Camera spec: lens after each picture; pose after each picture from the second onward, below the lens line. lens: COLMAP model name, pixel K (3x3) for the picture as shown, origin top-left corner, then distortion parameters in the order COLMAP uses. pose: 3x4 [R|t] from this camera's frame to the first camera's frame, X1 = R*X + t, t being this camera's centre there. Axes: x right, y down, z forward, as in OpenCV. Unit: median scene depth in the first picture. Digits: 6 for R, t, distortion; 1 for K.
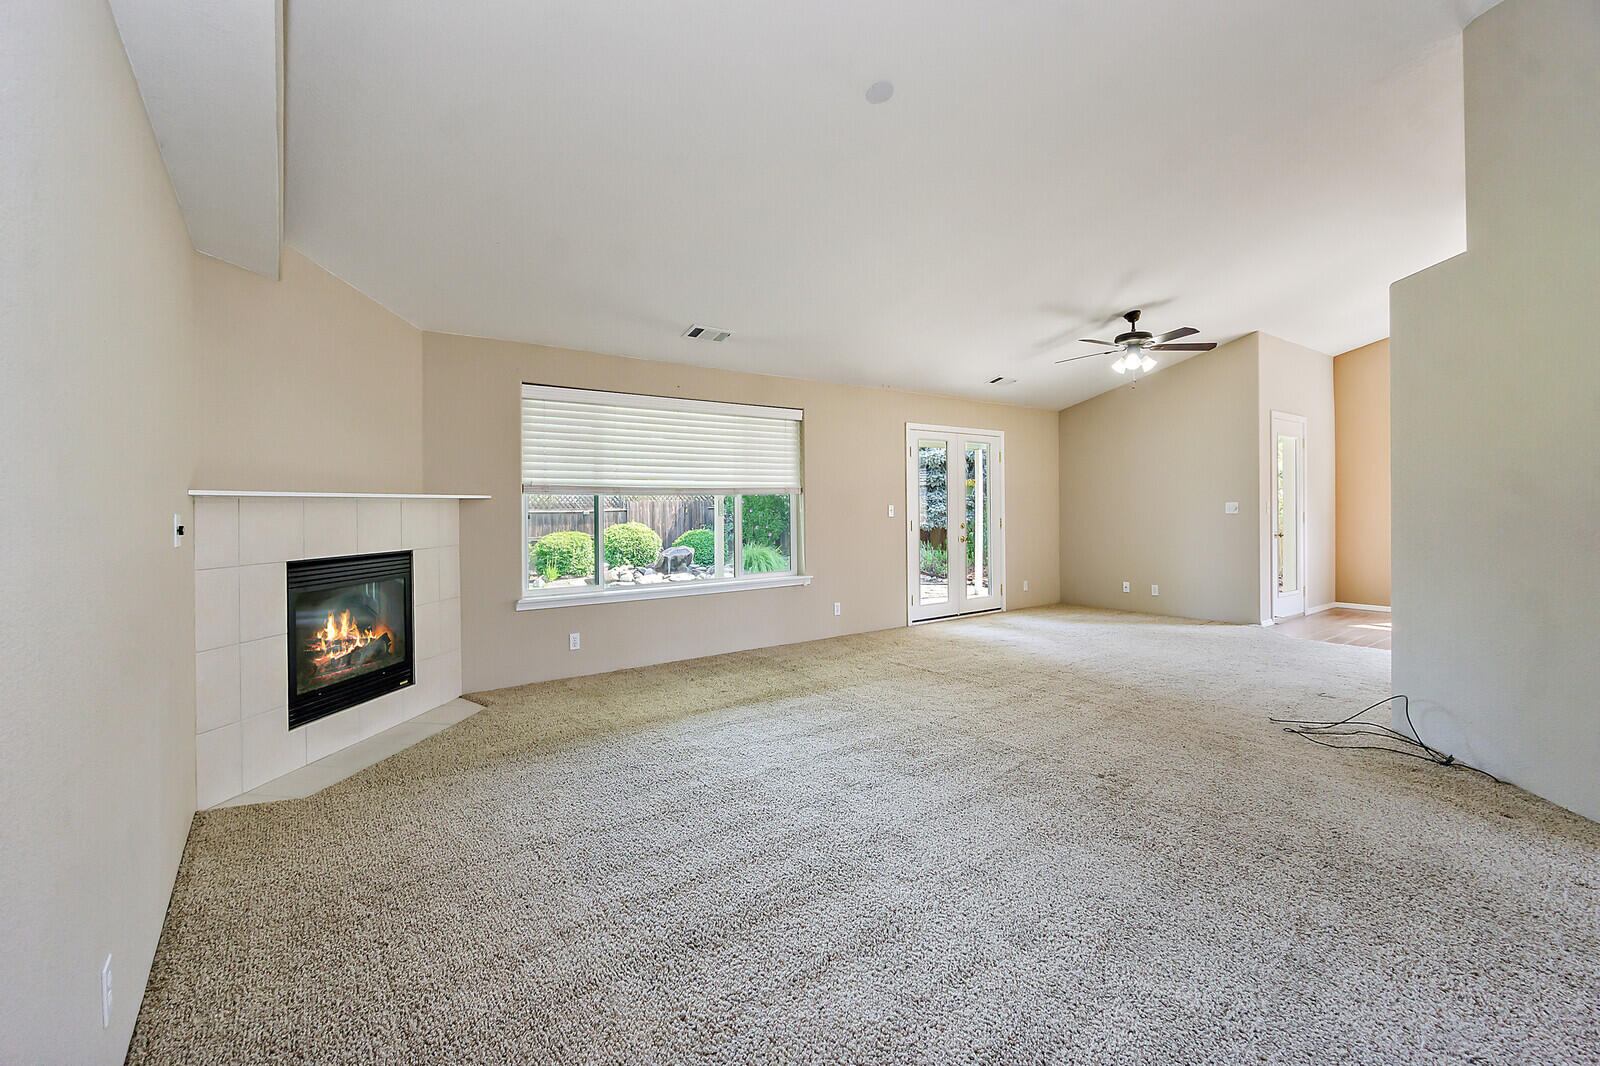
lens RADIAL K [[698.2, 0, 796.3], [0, 698.2, 510.2], [0, 0, 1]] dist [-0.001607, 0.000475]
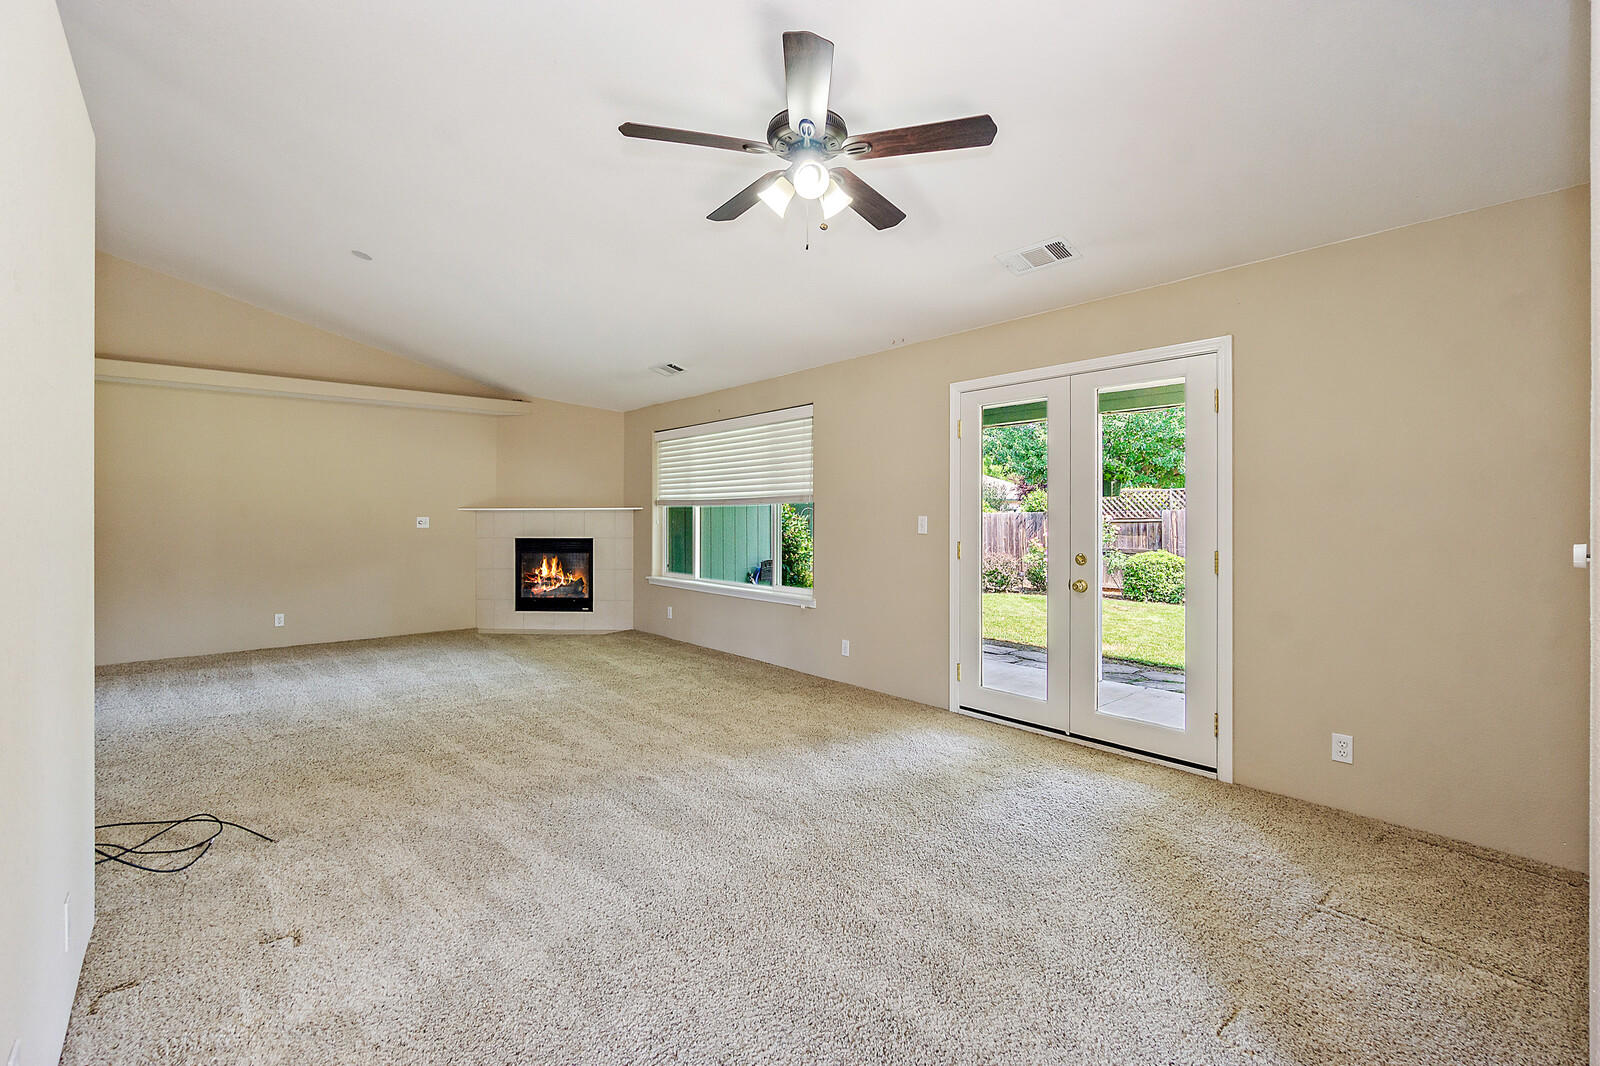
lens RADIAL K [[698.2, 0, 796.3], [0, 698.2, 510.2], [0, 0, 1]] dist [-0.001607, 0.000475]
pose [[0.076202, 0.001589, -0.997091, 0.876609], [-0.004926, 0.999987, 0.001218, -0.014357], [0.997080, 0.004819, 0.076209, 0.928346]]
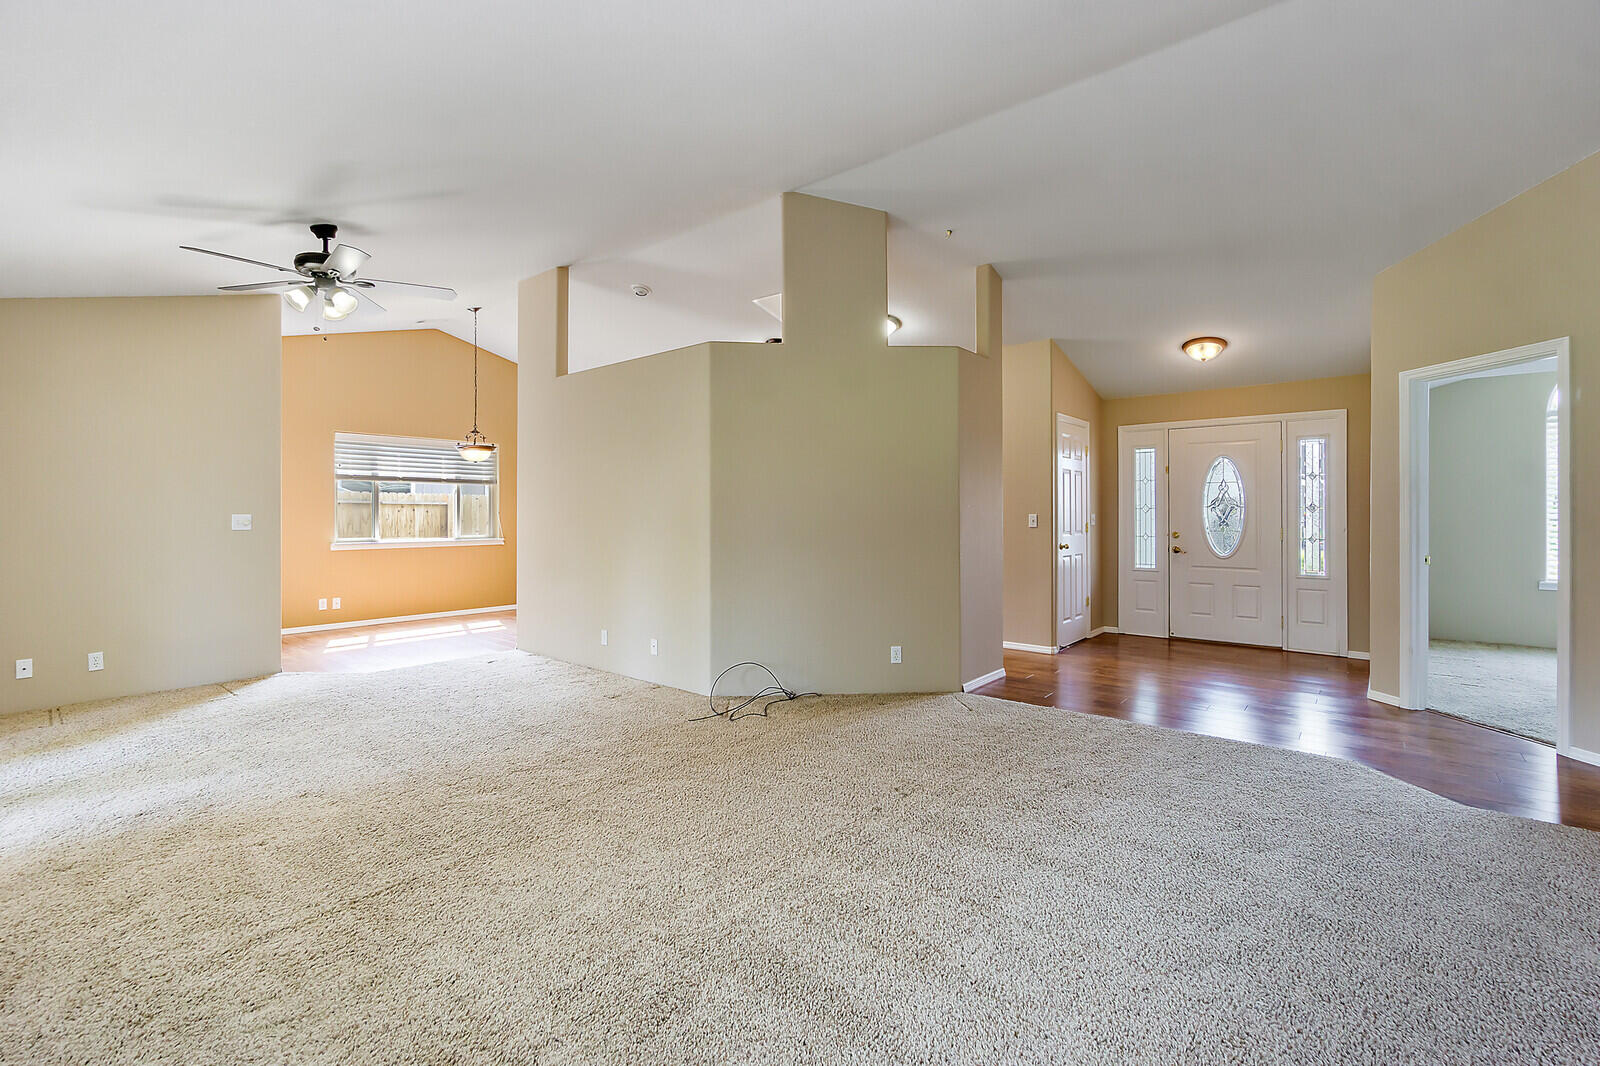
lens RADIAL K [[698.2, 0, 796.3], [0, 698.2, 510.2], [0, 0, 1]] dist [-0.001607, 0.000475]
pose [[-0.215450, 0.014630, 0.976405, -0.564434], [0.009324, 0.999873, -0.012924, -0.002742], [-0.976470, 0.006319, -0.215559, 1.570425]]
